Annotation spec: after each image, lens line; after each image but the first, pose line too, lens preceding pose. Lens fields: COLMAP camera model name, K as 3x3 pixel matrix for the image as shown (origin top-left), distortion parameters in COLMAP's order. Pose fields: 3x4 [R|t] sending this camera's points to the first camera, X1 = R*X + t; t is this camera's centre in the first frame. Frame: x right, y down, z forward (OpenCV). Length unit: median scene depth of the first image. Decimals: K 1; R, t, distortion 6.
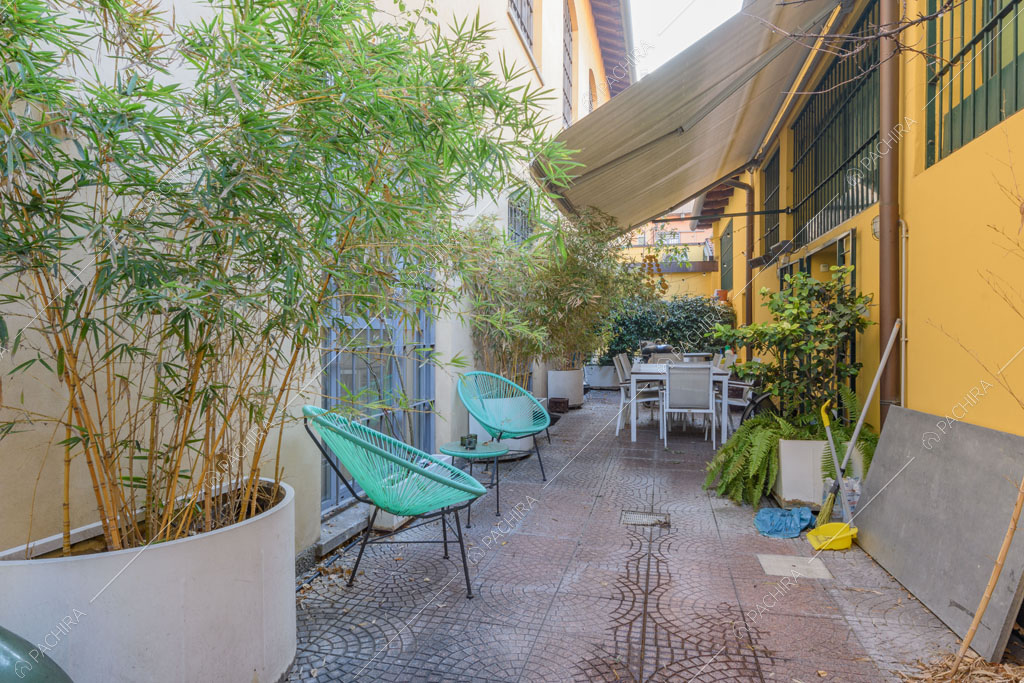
lens RADIAL K [[623.5, 0, 512.1], [0, 623.5, 345.9], [0, 0, 1]] dist [-0.001490, -0.001268]
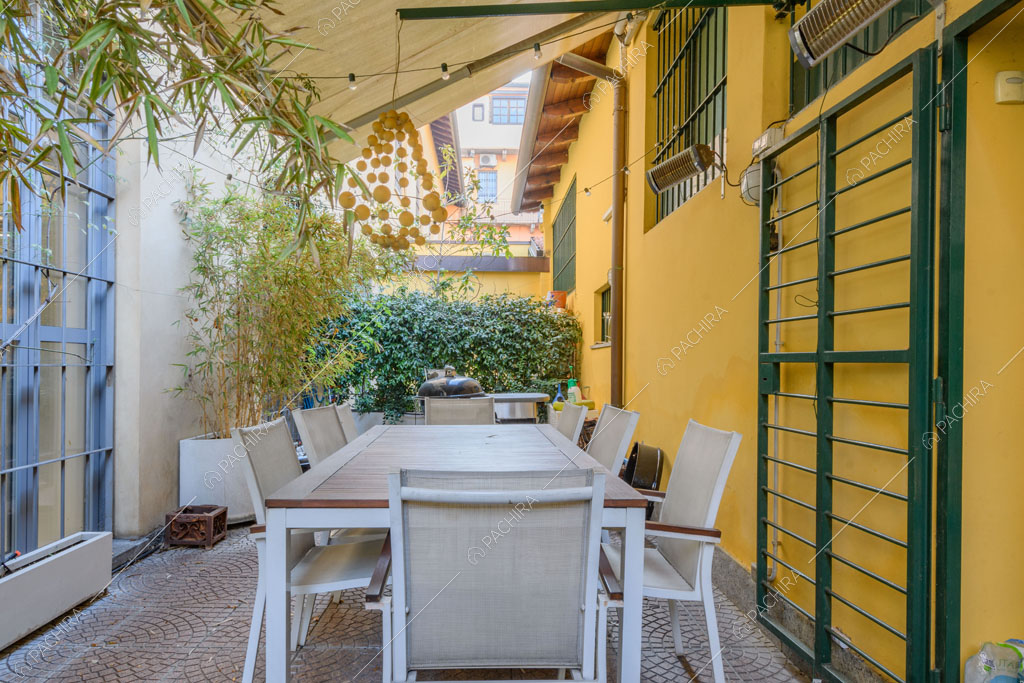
lens RADIAL K [[623.5, 0, 512.1], [0, 623.5, 345.9], [0, 0, 1]] dist [-0.001490, -0.001268]
pose [[0.961595, 0.019157, 0.273801, 0.123029], [-0.008344, 0.999141, -0.040600, -0.007253], [-0.274344, 0.036756, 0.960929, 0.422389]]
